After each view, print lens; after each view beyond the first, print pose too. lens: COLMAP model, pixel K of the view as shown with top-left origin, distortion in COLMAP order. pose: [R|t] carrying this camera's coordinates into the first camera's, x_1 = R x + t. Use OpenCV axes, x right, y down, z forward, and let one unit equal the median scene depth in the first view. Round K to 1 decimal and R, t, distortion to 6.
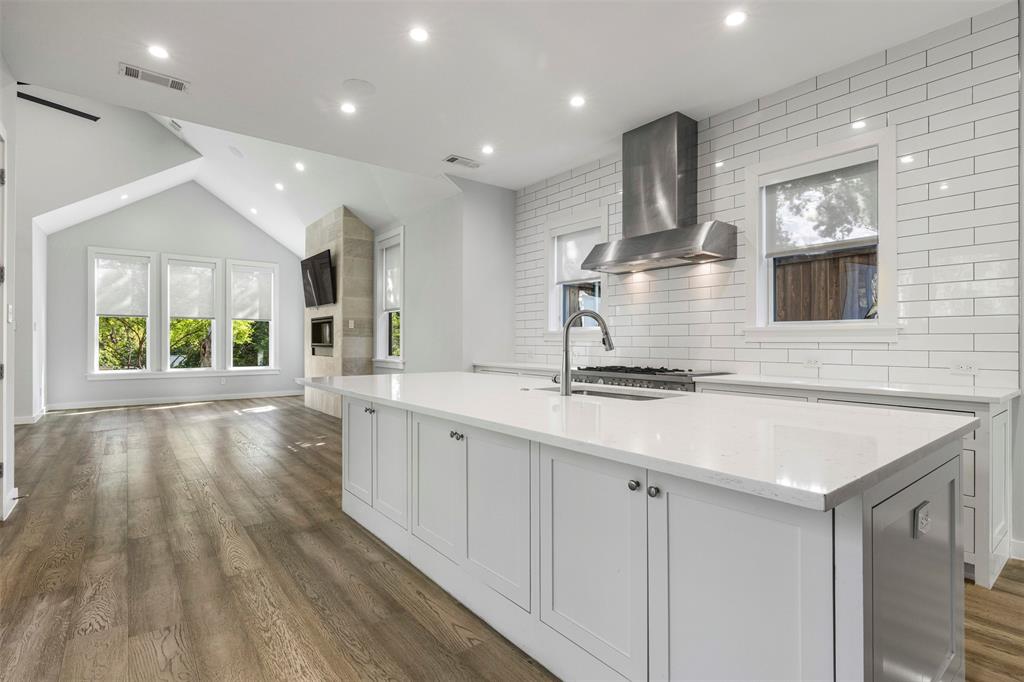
lens RADIAL K [[495.0, 0, 512.5], [0, 495.0, 342.1], [0, 0, 1]] dist [0.002518, 0.000200]
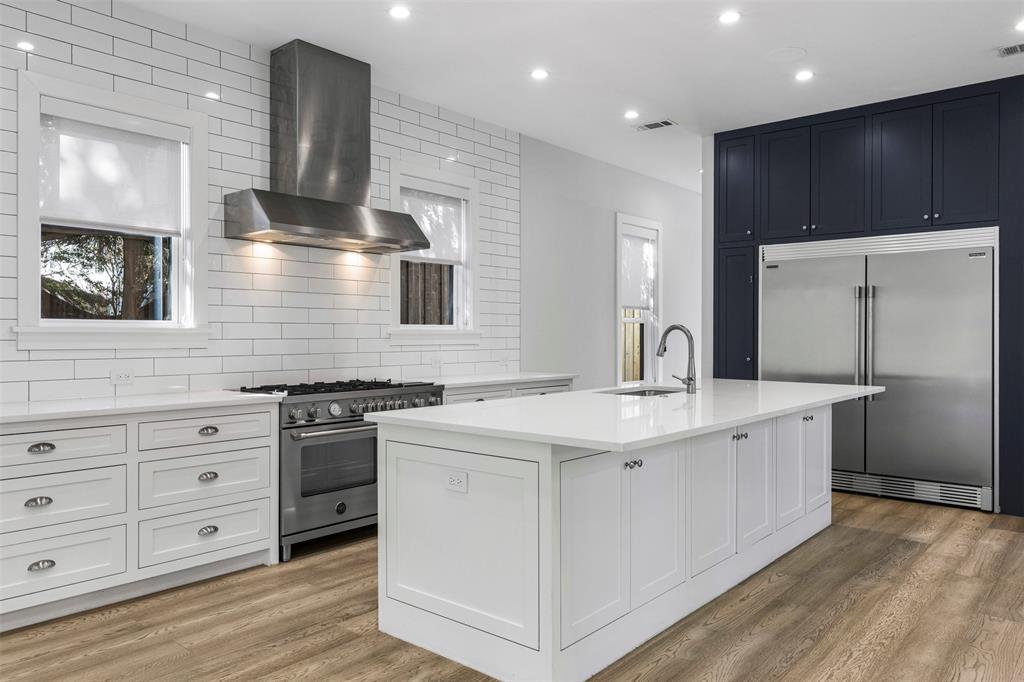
lens RADIAL K [[728.2, 0, 511.9], [0, 728.2, 336.8], [0, 0, 1]] dist [-0.003091, -0.004834]
pose [[-0.199717, -0.004338, 0.979844, -1.331759], [0.003542, 0.999980, 0.005149, -0.032970], [-0.979847, 0.004499, -0.199698, 1.513319]]
